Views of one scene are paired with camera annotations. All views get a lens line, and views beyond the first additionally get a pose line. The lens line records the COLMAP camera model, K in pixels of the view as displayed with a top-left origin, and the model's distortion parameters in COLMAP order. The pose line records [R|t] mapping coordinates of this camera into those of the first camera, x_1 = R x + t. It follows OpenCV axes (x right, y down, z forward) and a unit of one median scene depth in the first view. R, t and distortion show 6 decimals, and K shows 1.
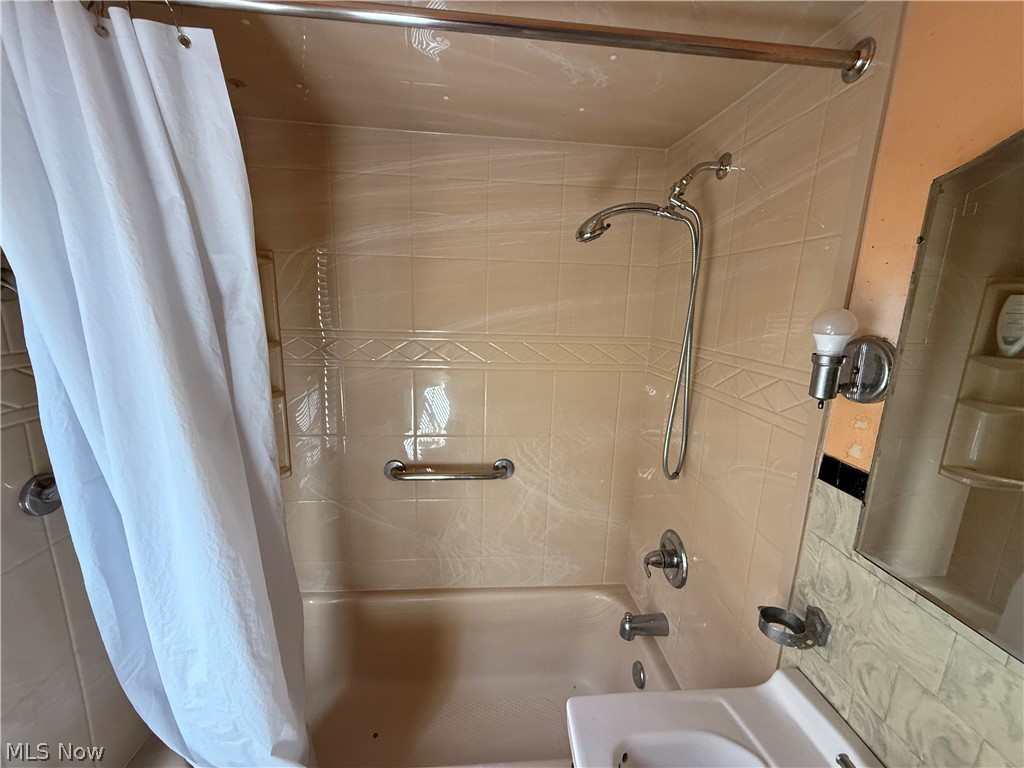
lens RADIAL K [[410.8, 0, 510.8], [0, 410.8, 384.2], [0, 0, 1]] dist [0.000164, 0.000019]
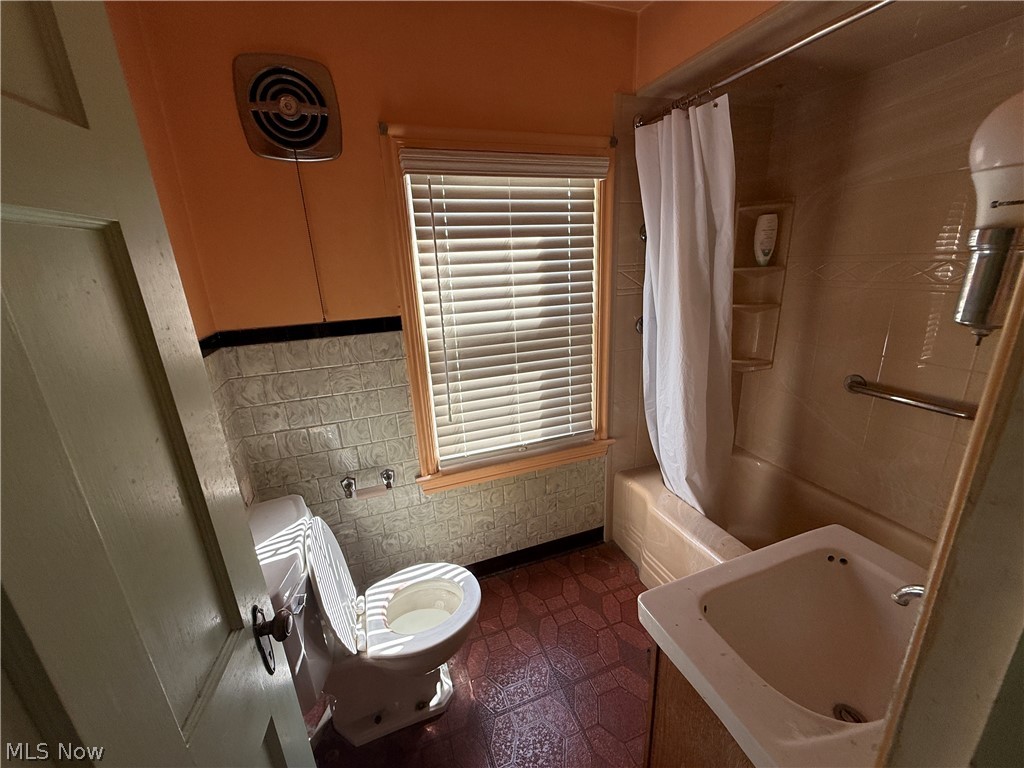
lens RADIAL K [[410.8, 0, 511.9], [0, 410.8, 384.0], [0, 0, 1]] dist [0.000164, 0.000019]
pose [[0.267032, 0.240485, -0.933199, 0.958235], [-0.138334, 0.967899, 0.209844, 0.197596], [0.953707, 0.073058, 0.291728, -0.394876]]
